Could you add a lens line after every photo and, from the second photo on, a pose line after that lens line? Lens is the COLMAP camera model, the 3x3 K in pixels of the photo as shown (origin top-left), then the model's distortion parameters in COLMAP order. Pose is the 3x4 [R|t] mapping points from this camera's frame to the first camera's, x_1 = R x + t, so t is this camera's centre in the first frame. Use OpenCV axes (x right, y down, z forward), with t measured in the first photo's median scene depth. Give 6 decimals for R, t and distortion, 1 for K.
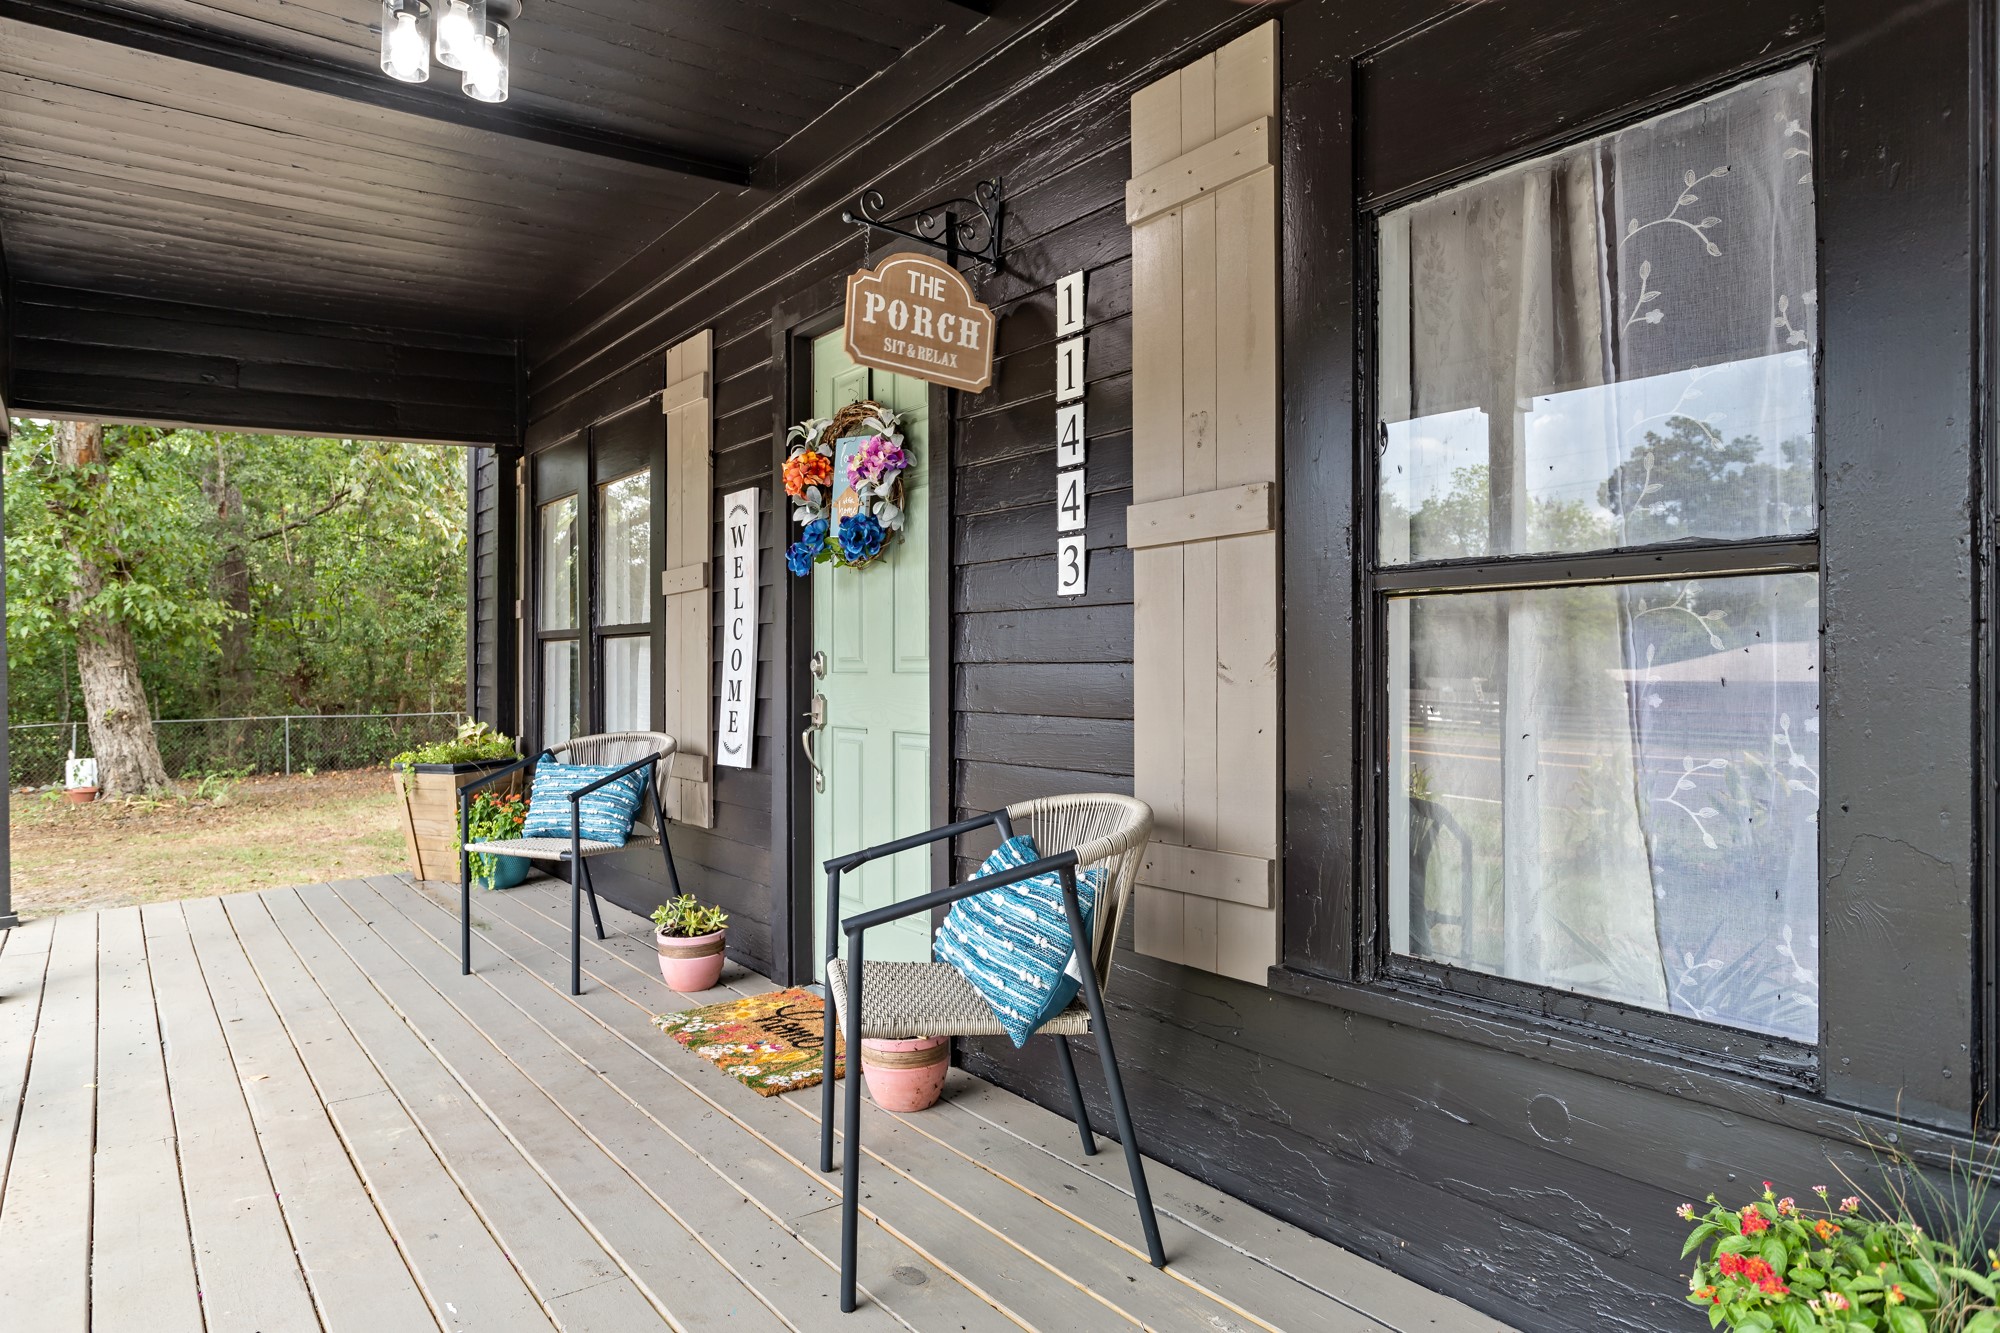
lens RADIAL K [[1214.1, 0, 1000.0], [0, 1214.1, 666.5], [0, 0, 1]] dist [-0.000970, -0.000188]
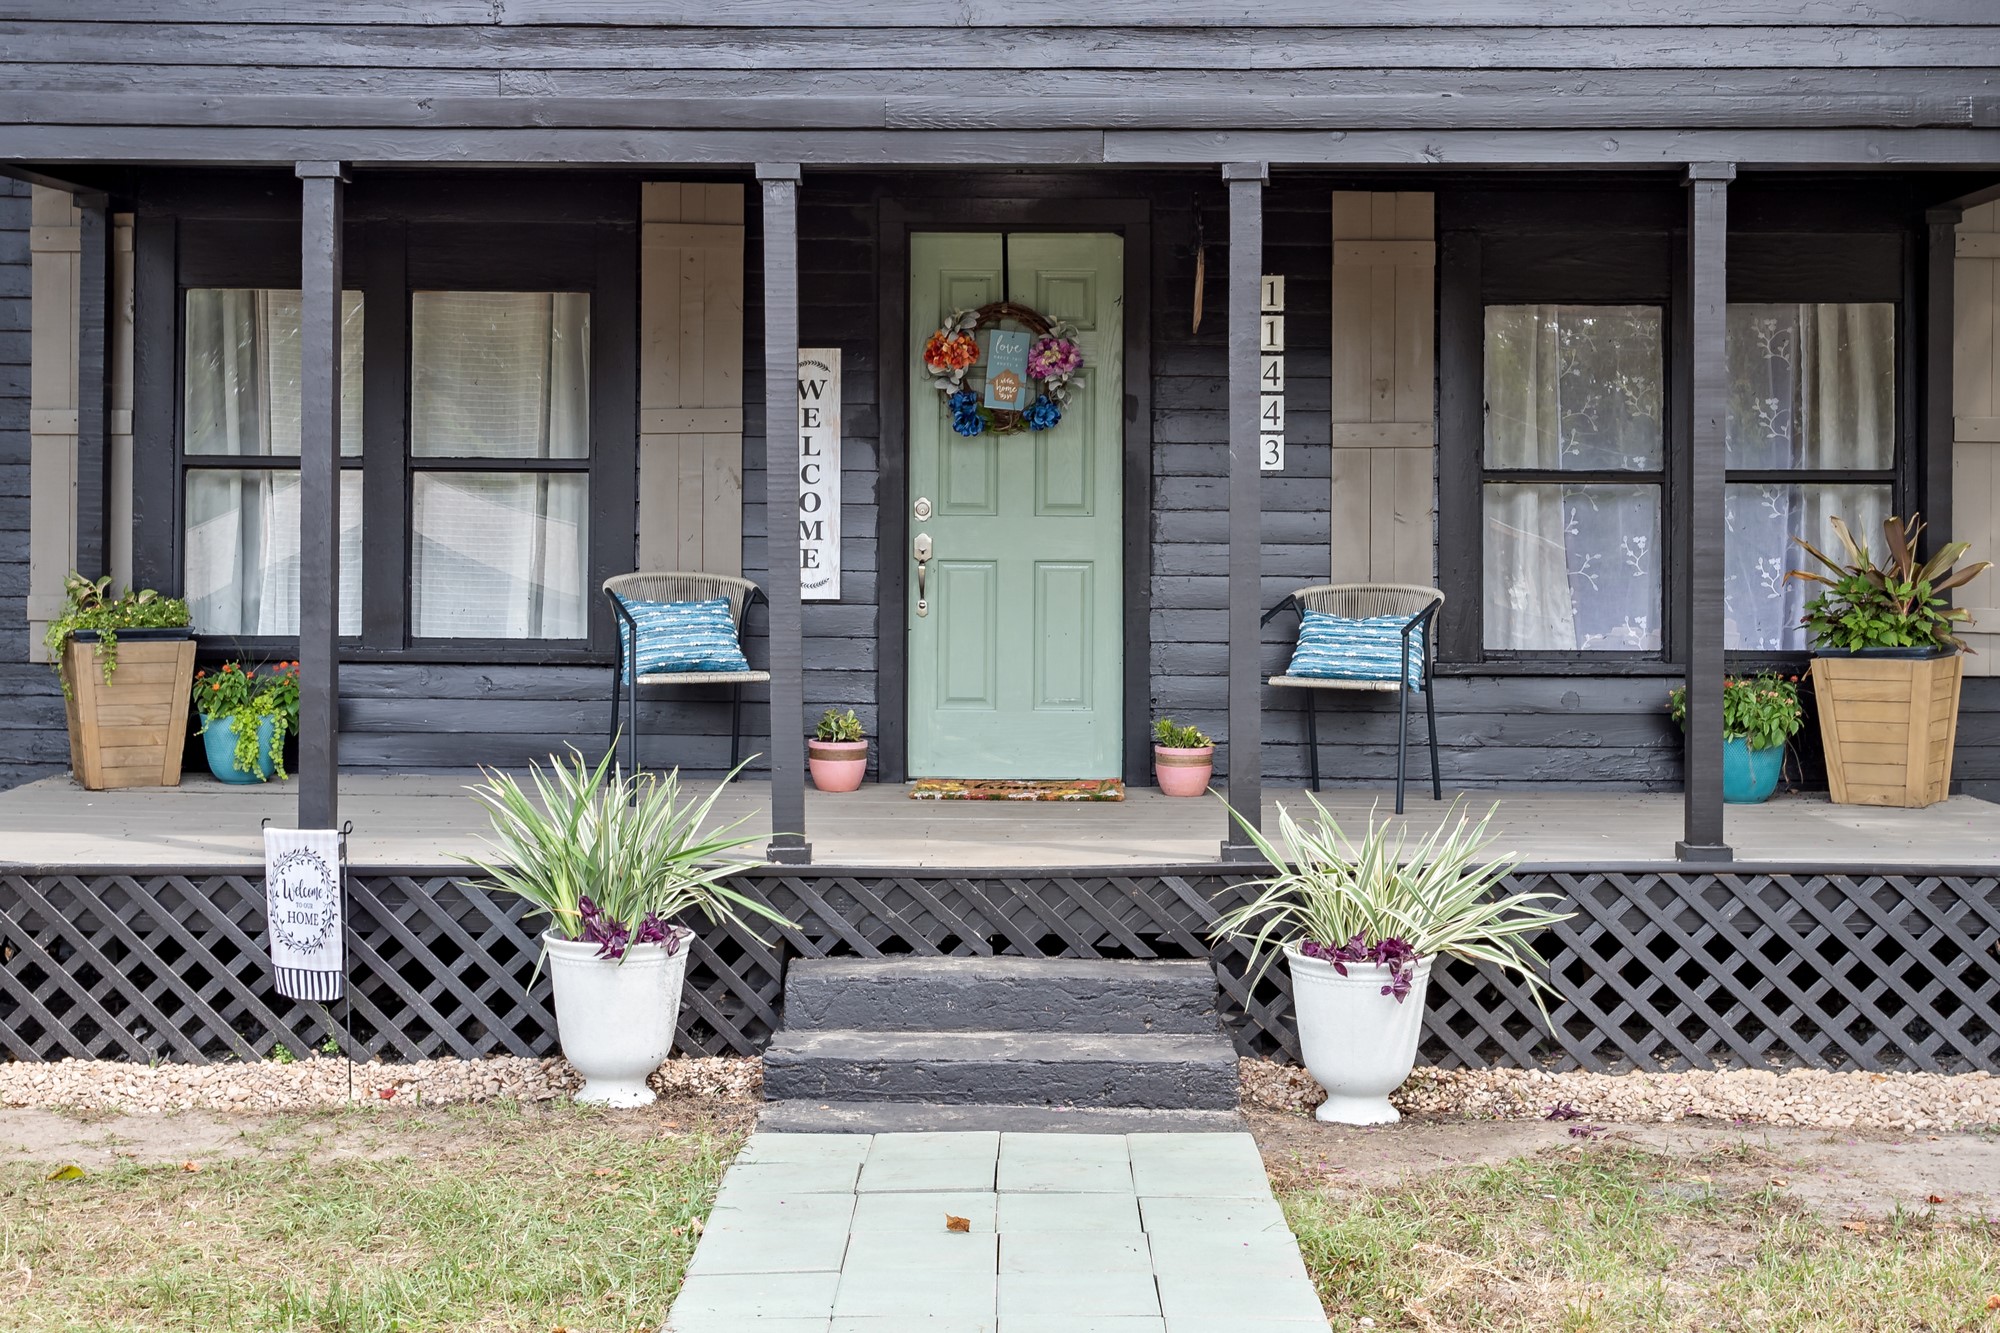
lens RADIAL K [[2478.2, 0, 1124.1], [0, 2478.2, 663.5], [0, 0, 1]] dist [-0.038223, -0.007290]
pose [[0.596791, -0.029272, 0.801863, -2.757500], [-0.008621, 0.999043, 0.042887, 0.061241], [-0.802350, -0.032507, 0.595967, -0.854713]]
